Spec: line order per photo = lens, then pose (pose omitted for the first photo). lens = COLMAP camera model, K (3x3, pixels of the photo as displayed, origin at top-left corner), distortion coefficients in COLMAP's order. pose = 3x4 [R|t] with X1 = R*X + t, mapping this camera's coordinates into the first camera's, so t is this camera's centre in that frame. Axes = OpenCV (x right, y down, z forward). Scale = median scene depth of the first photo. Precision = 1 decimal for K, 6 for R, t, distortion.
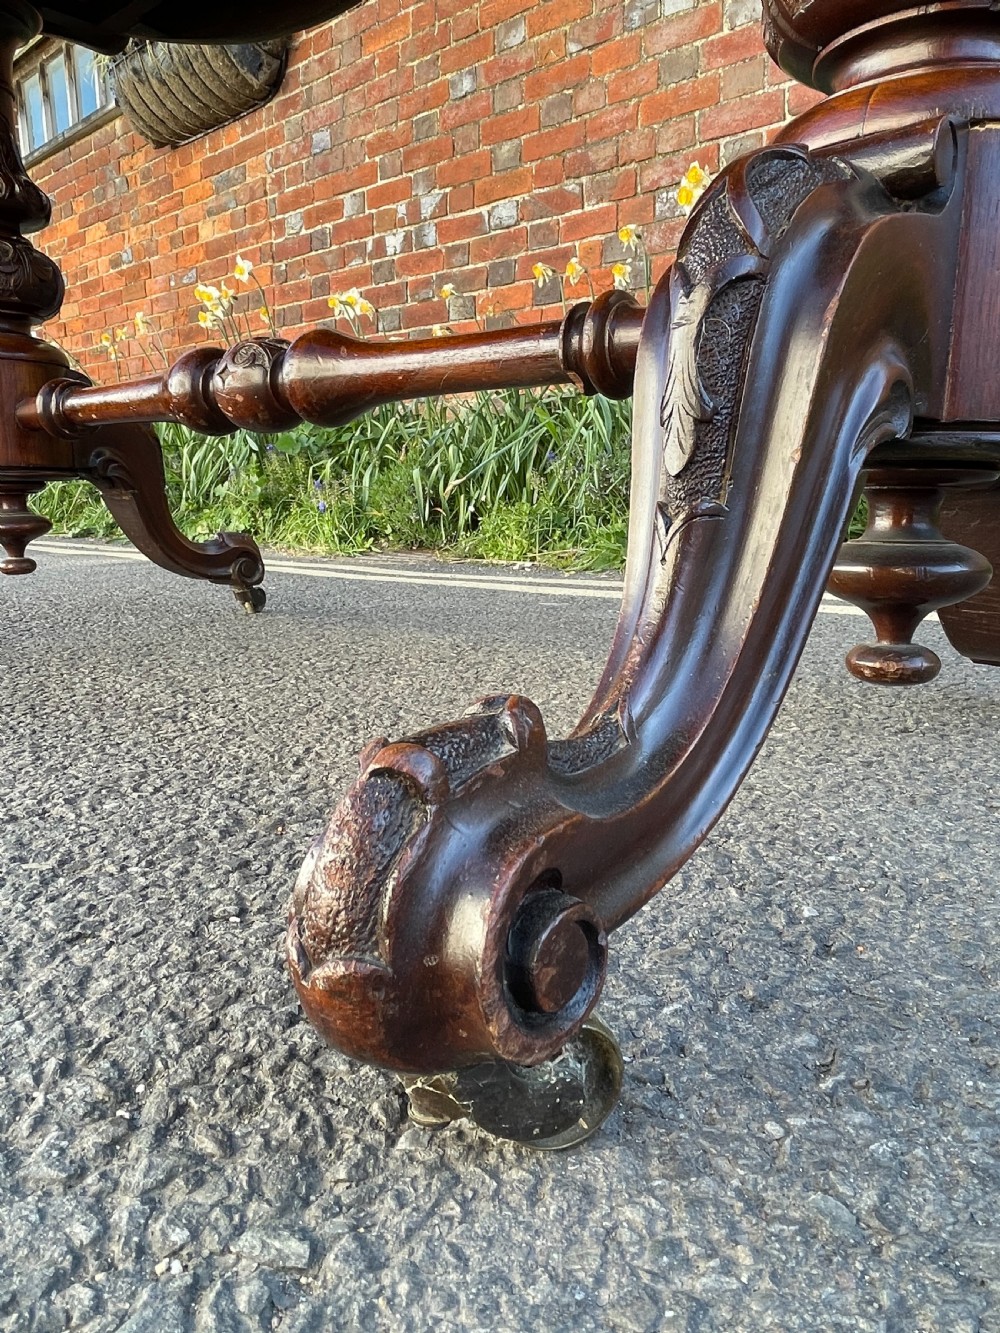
lens RADIAL K [[954.4, 0, 497.4], [0, 954.4, 660.9], [0, 0, 1]] dist [-0.018428, -0.003945]
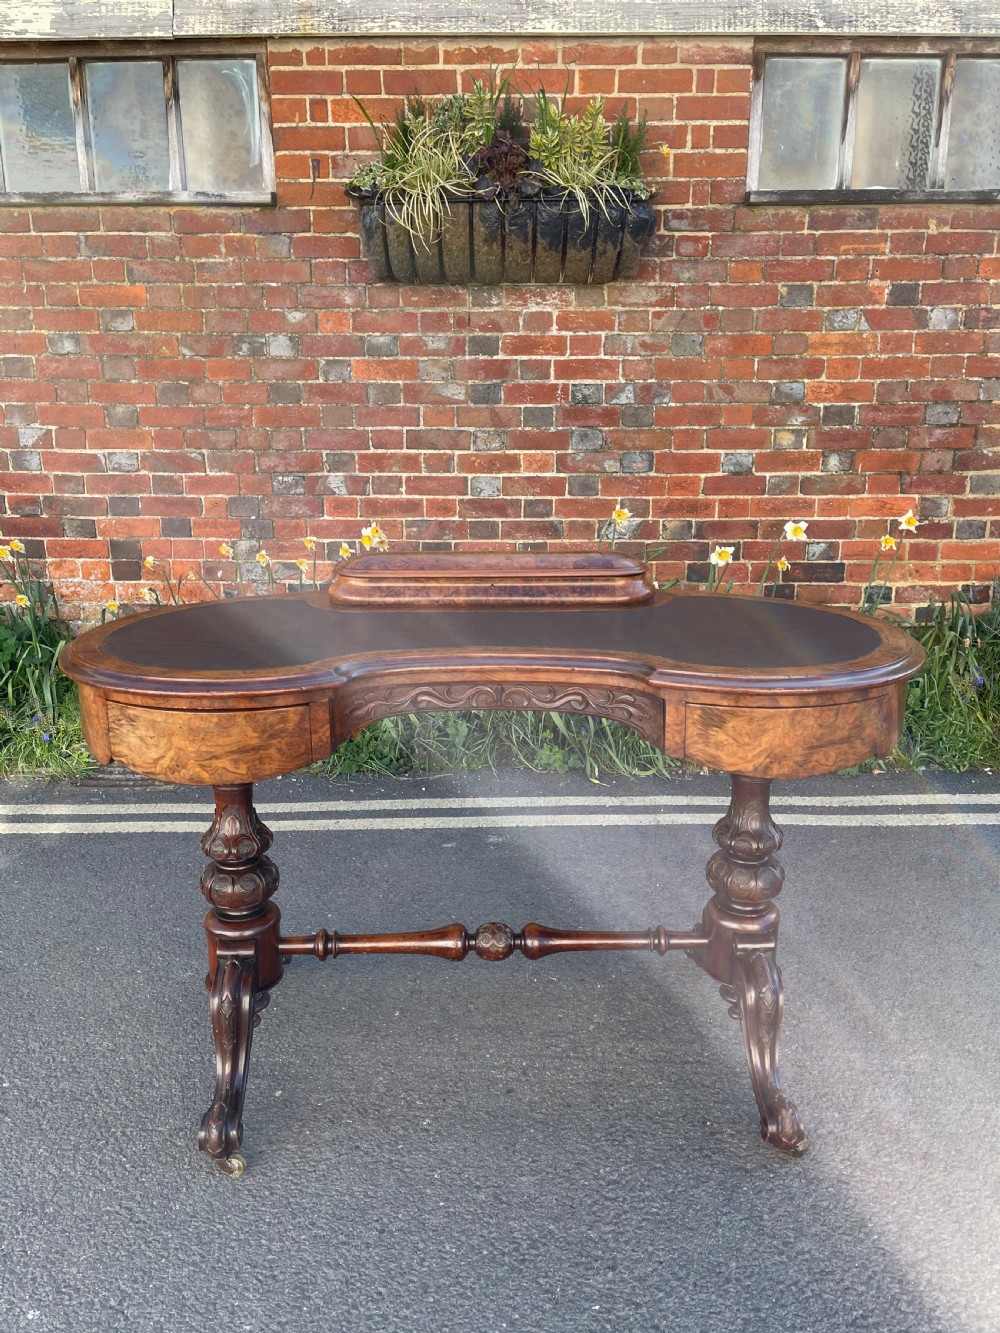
lens RADIAL K [[1034.9, 0, 498.2], [0, 1034.9, 674.0], [0, 0, 1]] dist [0.057828, -0.073793]
pose [[0.734772, -0.166557, 0.657548, -0.546263], [0.123163, 0.986031, 0.112134, -0.279174], [-0.667039, -0.001407, 0.745021, -0.313927]]
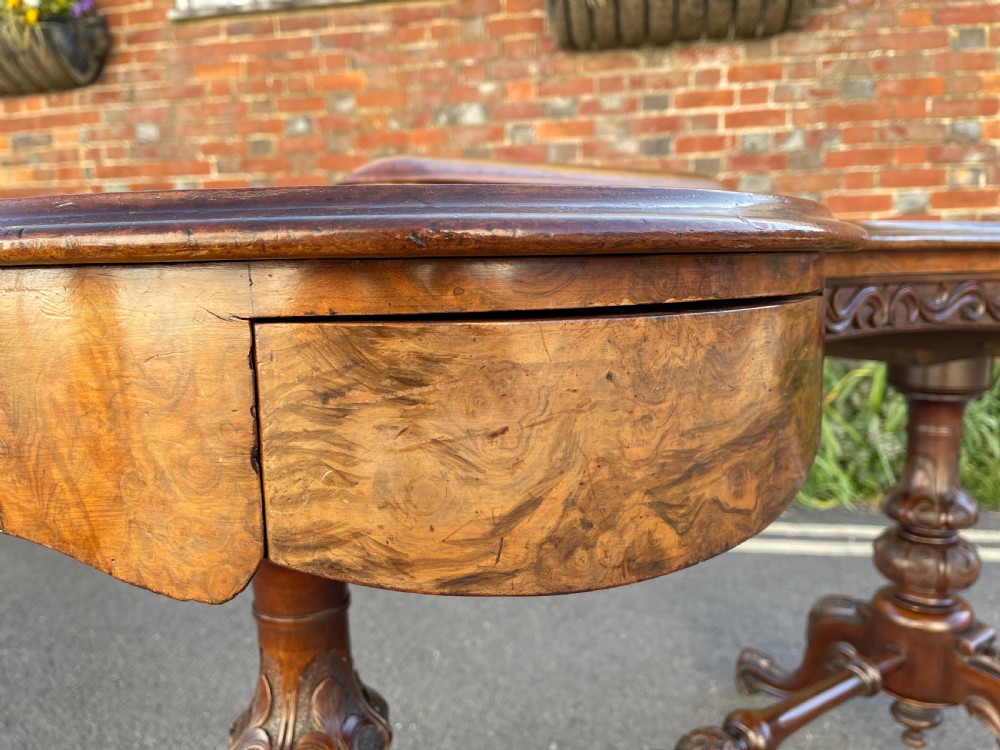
lens RADIAL K [[776.4, 0, 499.4], [0, 776.4, 380.5], [0, 0, 1]] dist [0.057828, -0.073793]
pose [[0.852097, -0.093618, 0.514943, -0.404178], [0.113422, 0.993522, -0.007058, -0.186271], [-0.510946, 0.064420, 0.857196, -0.117362]]
